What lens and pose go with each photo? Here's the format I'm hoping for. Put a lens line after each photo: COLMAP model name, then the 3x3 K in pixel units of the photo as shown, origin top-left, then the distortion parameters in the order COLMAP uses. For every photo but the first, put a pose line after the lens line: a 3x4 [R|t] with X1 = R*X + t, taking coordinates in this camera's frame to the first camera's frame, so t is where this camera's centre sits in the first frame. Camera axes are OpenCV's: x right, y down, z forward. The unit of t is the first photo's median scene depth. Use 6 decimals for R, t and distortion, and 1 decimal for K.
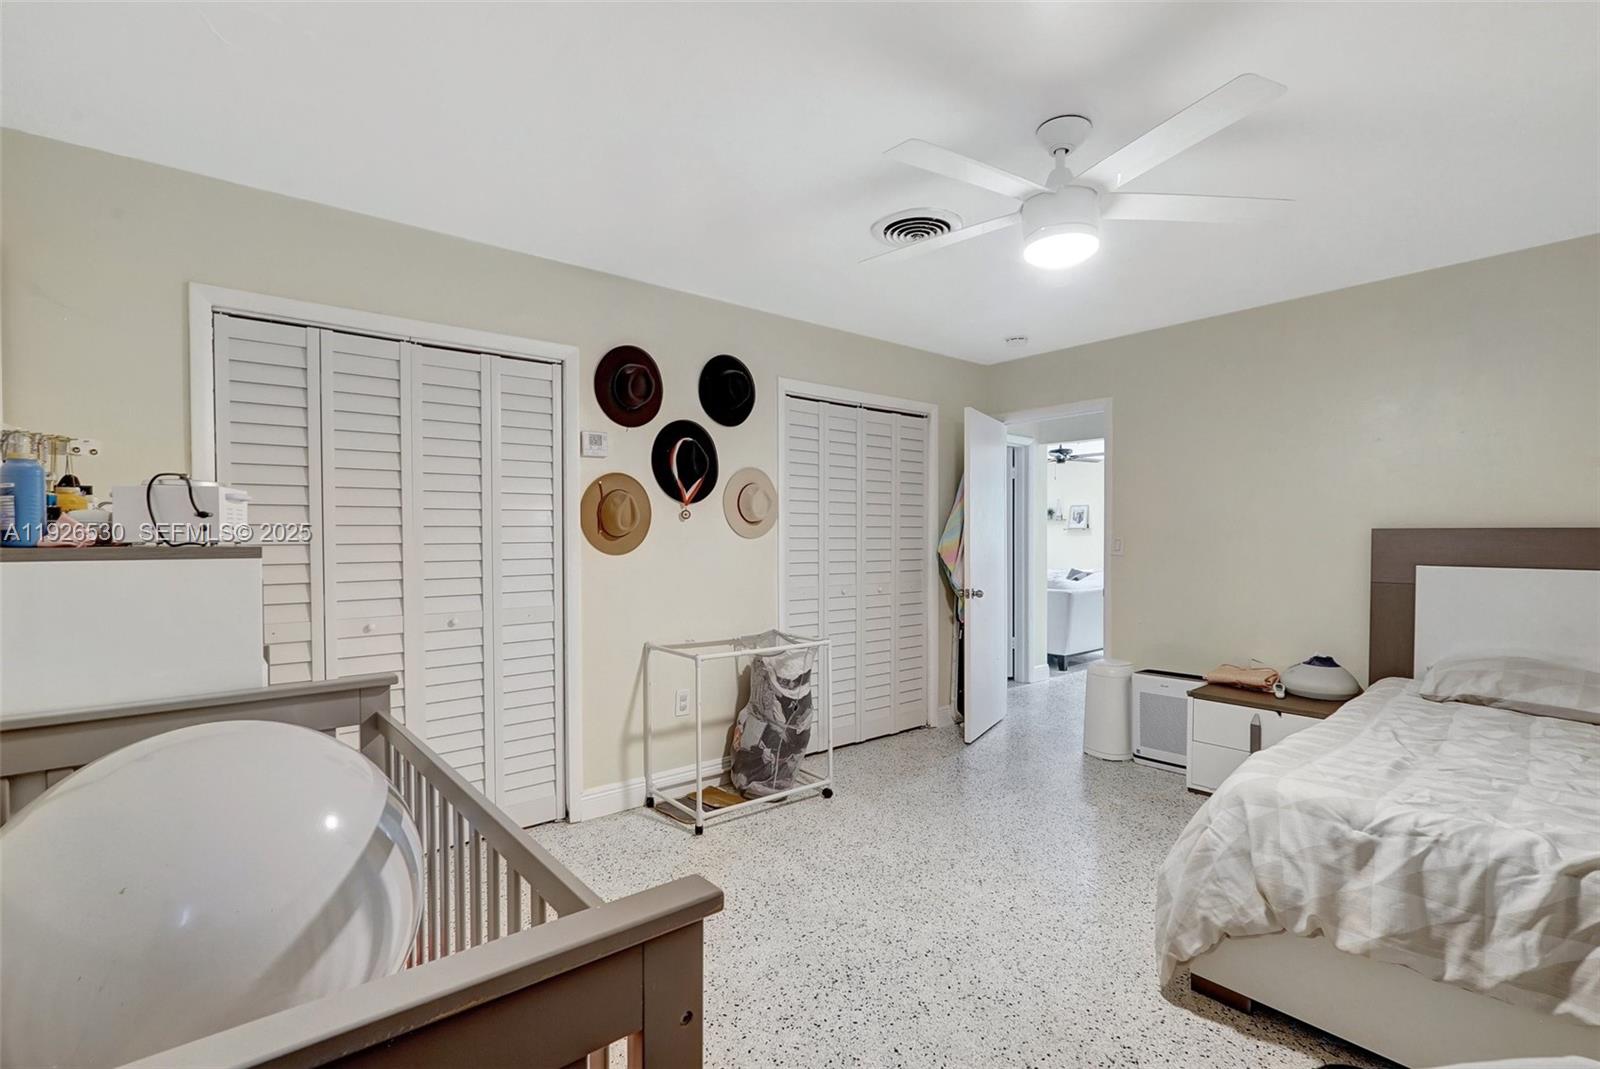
lens RADIAL K [[717.1, 0, 794.6], [0, 717.1, 542.8], [0, 0, 1]] dist [-0.023948, 0.010749]
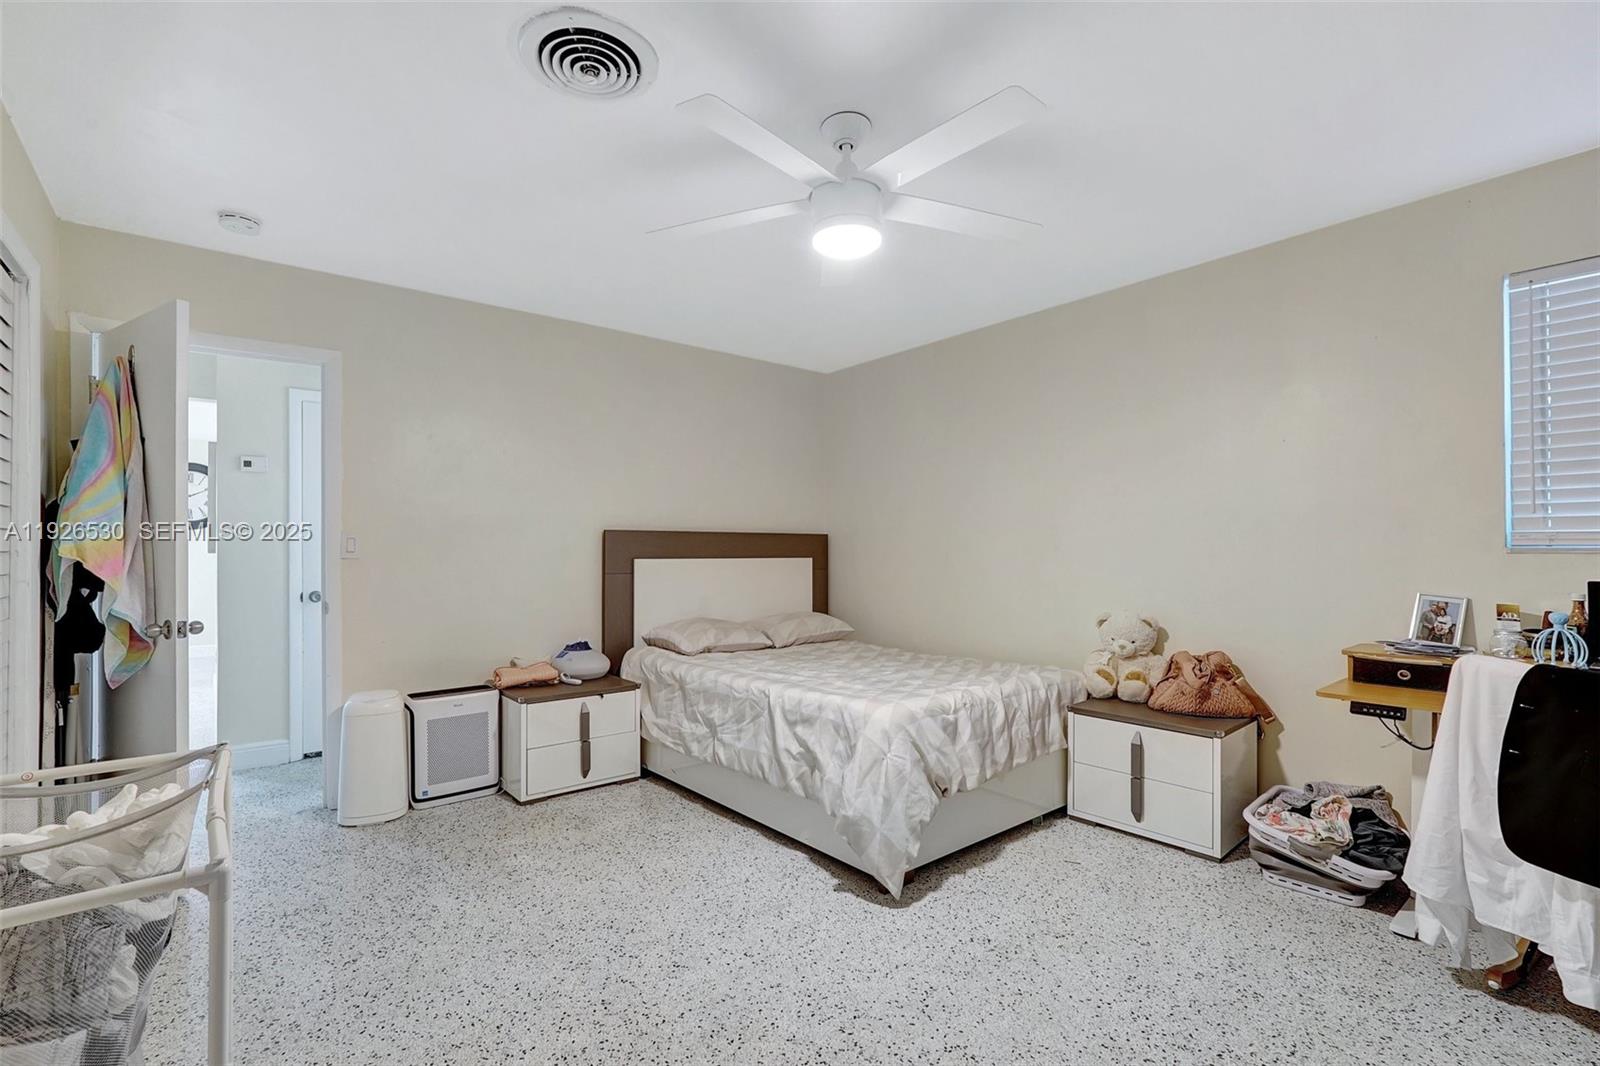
lens RADIAL K [[717.1, 0, 787.1], [0, 717.1, 542.0], [0, 0, 1]] dist [-0.023948, 0.010749]
pose [[0.007757, 0.013600, 0.999877, -0.477446], [0.008733, 0.999868, -0.013667, 0.024088], [-0.999932, 0.008838, 0.007637, 0.802343]]
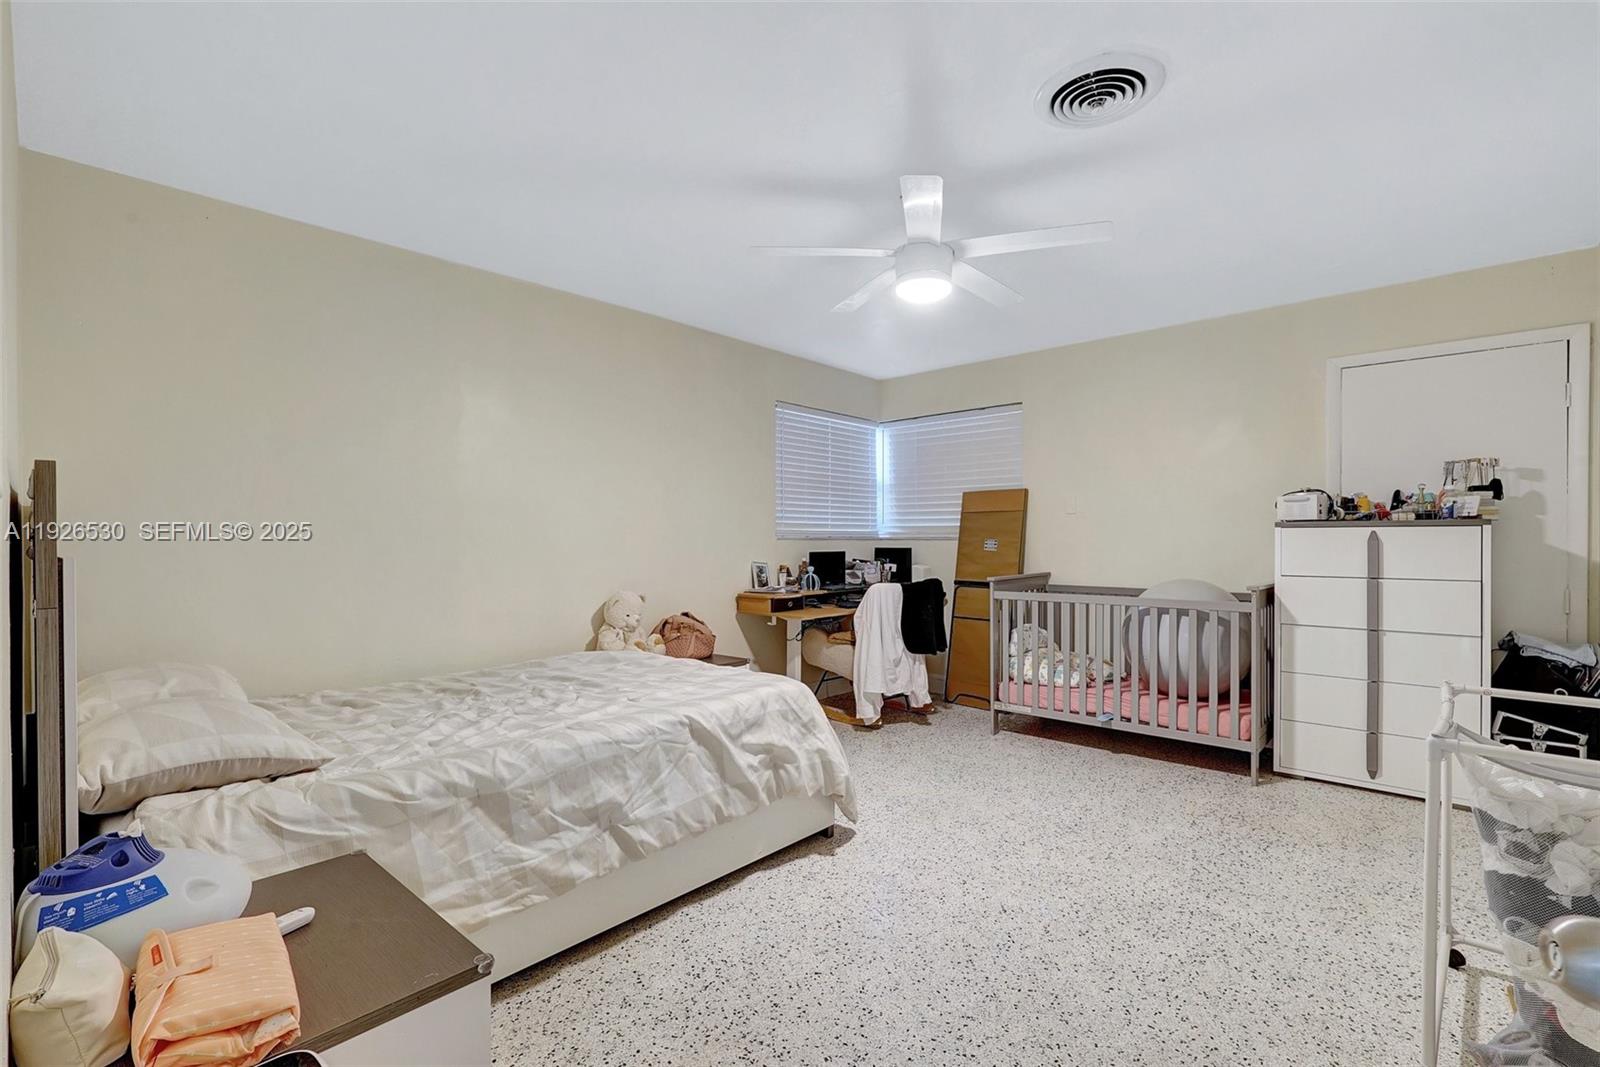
lens RADIAL K [[717.1, 0, 804.3], [0, 717.1, 538.2], [0, 0, 1]] dist [-0.023948, 0.010749]
pose [[-0.989788, 0.003651, -0.142499, 0.570247], [0.003053, 0.999986, 0.004417, 0.021686], [0.142513, 0.003937, -0.989785, 1.668272]]
